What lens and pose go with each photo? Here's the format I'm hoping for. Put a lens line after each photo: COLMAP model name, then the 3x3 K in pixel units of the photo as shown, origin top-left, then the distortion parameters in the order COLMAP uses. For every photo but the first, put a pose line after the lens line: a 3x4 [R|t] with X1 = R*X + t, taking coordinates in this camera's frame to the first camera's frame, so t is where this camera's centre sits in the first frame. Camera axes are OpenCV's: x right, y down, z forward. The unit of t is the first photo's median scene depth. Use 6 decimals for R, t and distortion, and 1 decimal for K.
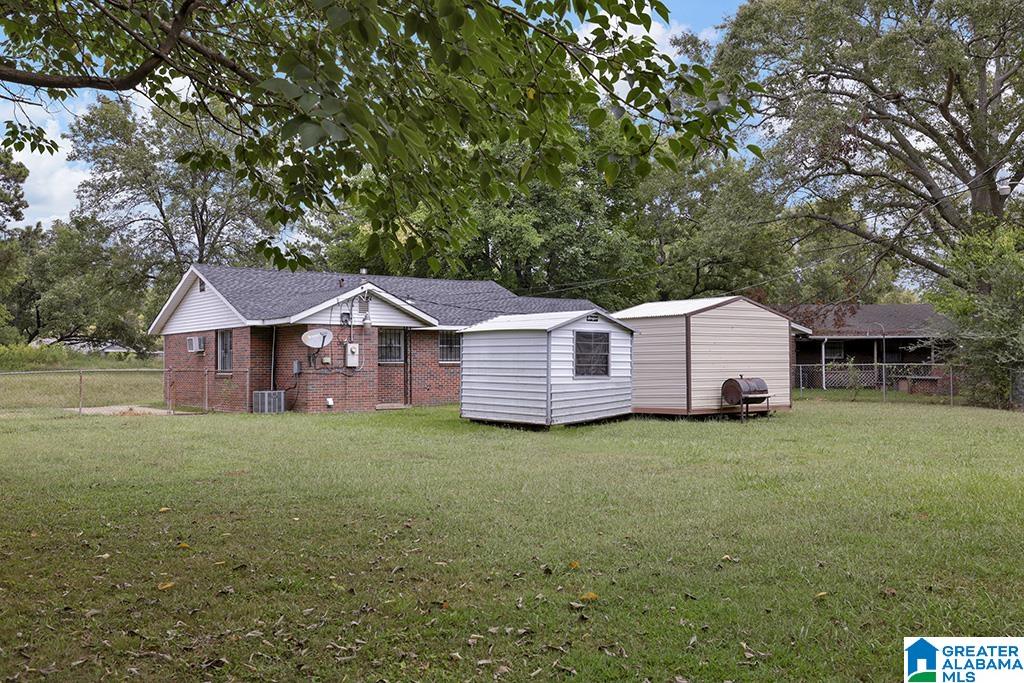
lens RADIAL K [[985.2, 0, 512.0], [0, 985.2, 341.5], [0, 0, 1]] dist [0.005658, 0.010969]
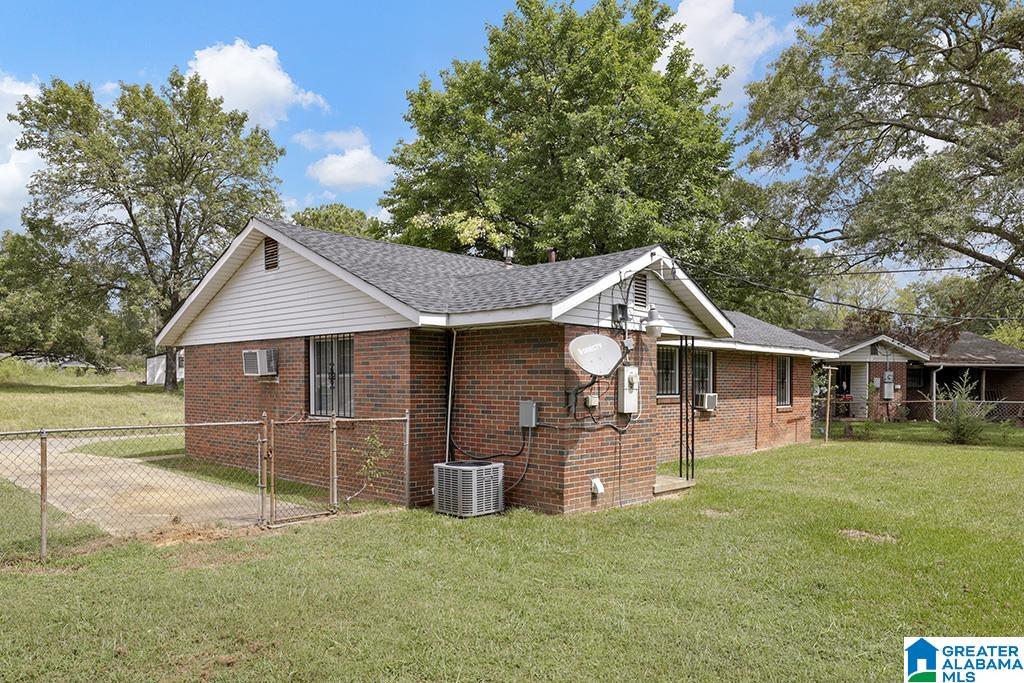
lens RADIAL K [[720.2, 0, 509.4], [0, 720.2, 401.9], [0, 0, 1]] dist [-0.002932, -0.000622]
pose [[0.985804, 0.005642, 0.167807, -0.227775], [-0.014748, 0.998482, 0.053069, 0.001059], [-0.167253, -0.054790, 0.984390, 0.521822]]
